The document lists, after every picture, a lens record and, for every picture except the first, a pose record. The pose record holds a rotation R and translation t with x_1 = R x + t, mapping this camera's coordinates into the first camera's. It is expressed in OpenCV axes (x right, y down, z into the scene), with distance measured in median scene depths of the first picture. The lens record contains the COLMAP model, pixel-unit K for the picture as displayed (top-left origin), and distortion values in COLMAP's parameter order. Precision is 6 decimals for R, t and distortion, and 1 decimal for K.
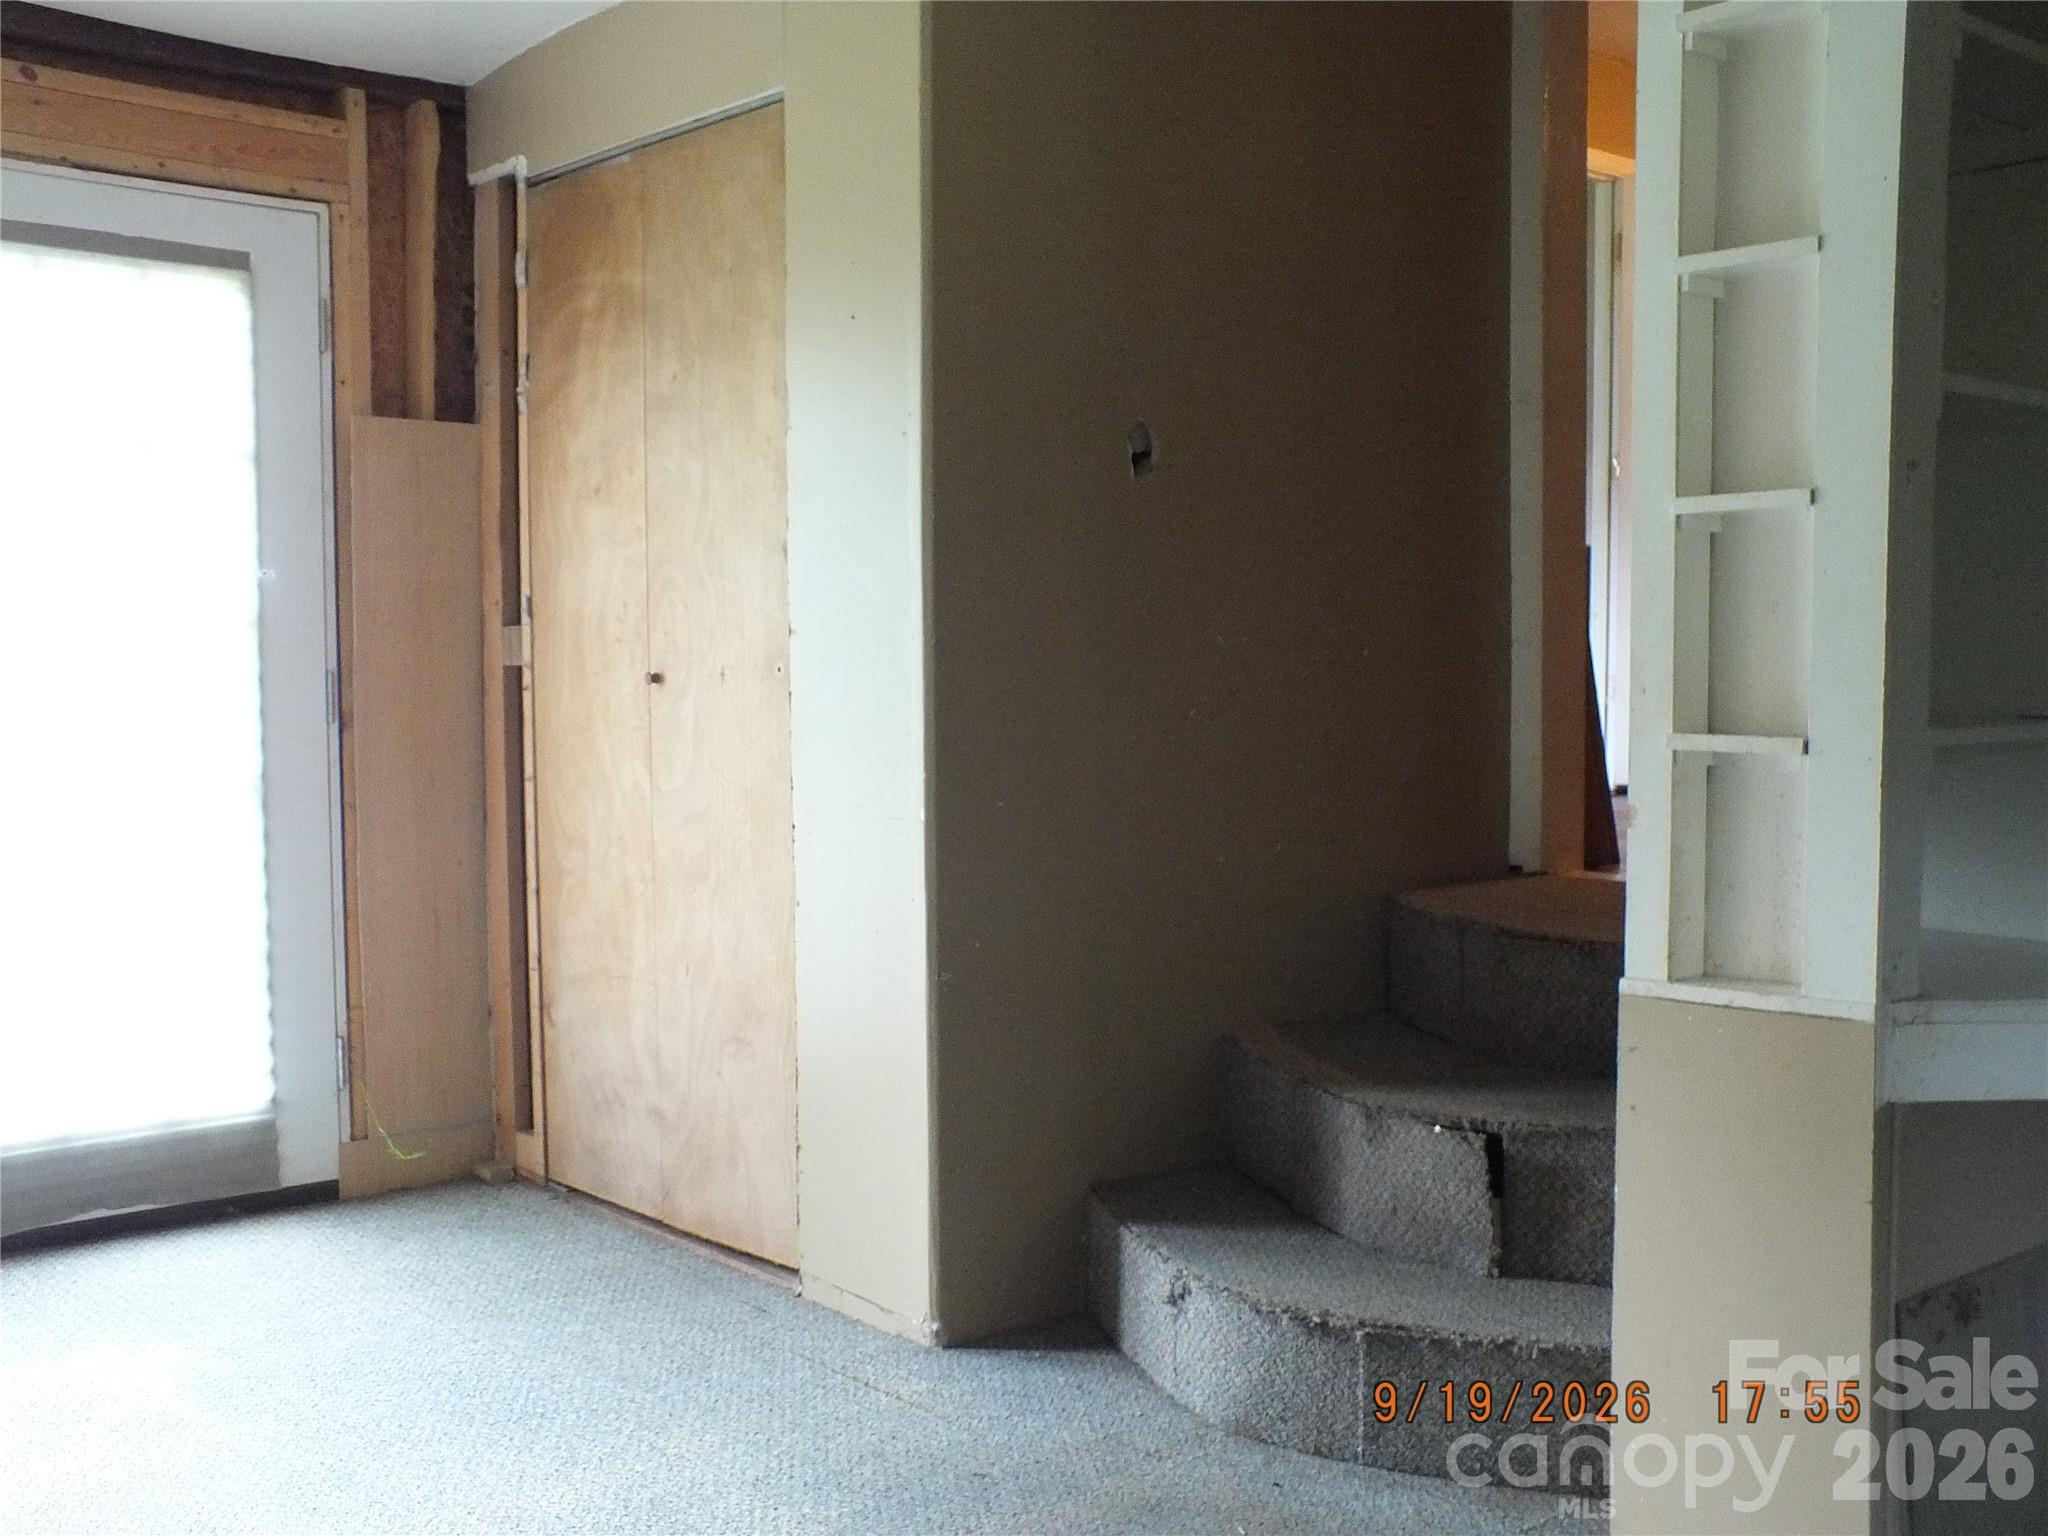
lens RADIAL K [[2148.3, 0, 1071.7], [0, 2148.3, 814.2], [0, 0, 1]] dist [-0.145728, 0.297593]
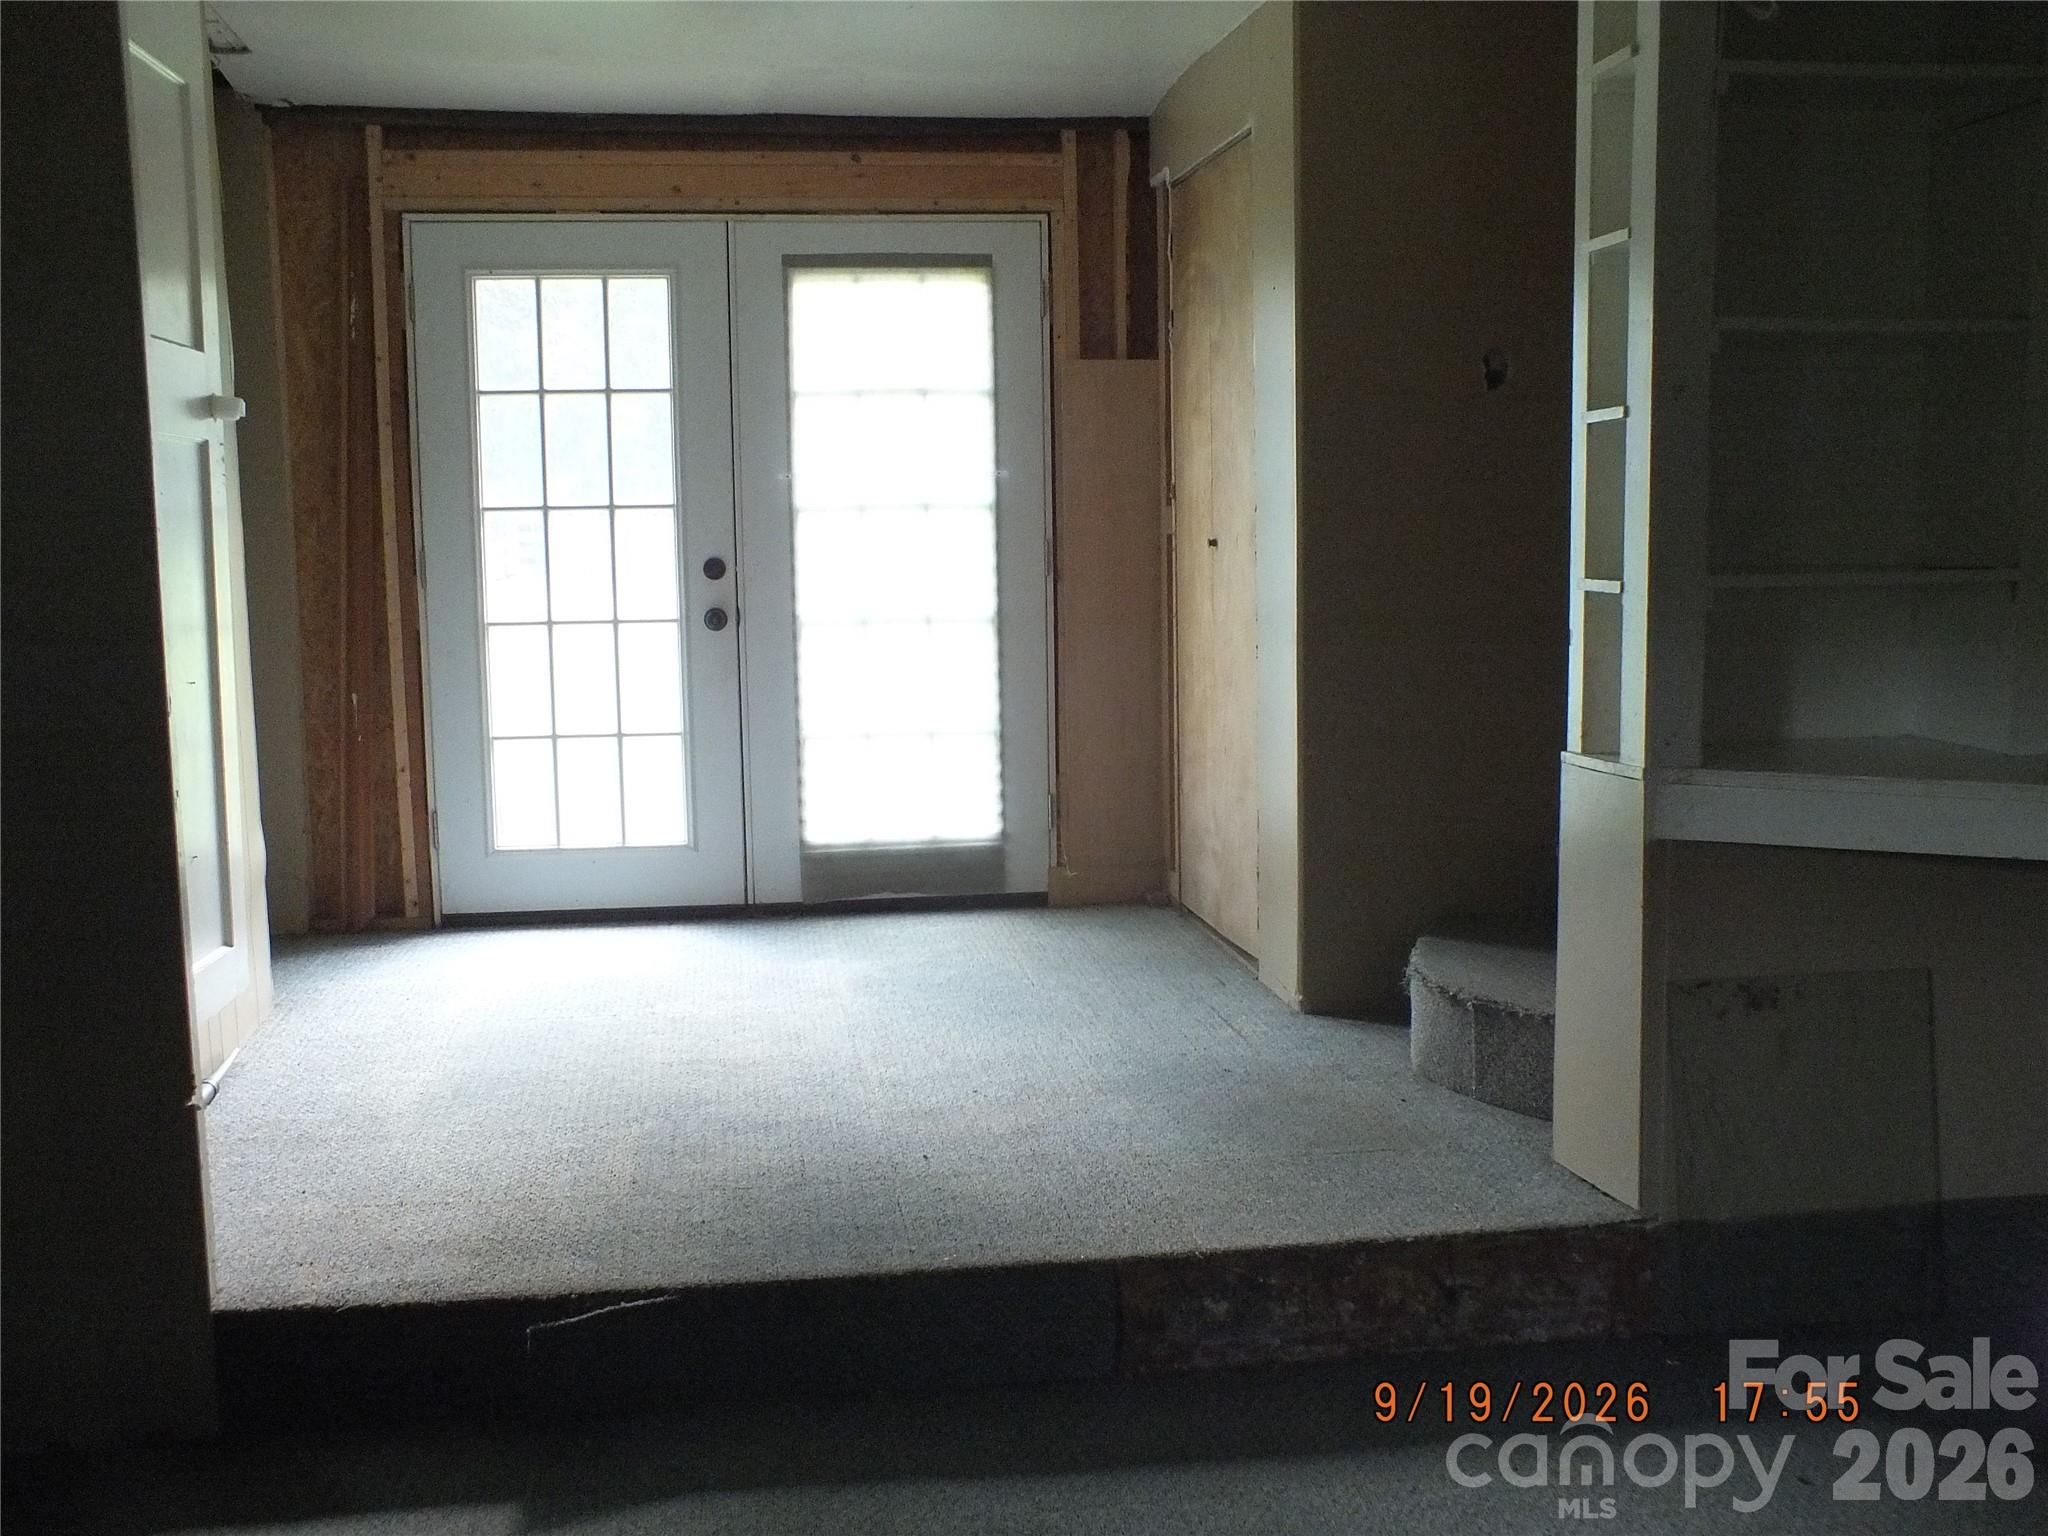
lens RADIAL K [[2148.3, 0, 1071.7], [0, 2148.3, 814.2], [0, 0, 1]] dist [-0.145728, 0.297593]
pose [[0.846416, 0.058596, -0.529289, 0.456549], [-0.024694, 0.997177, 0.070904, 0.015778], [0.531950, -0.046944, 0.845473, -0.237913]]
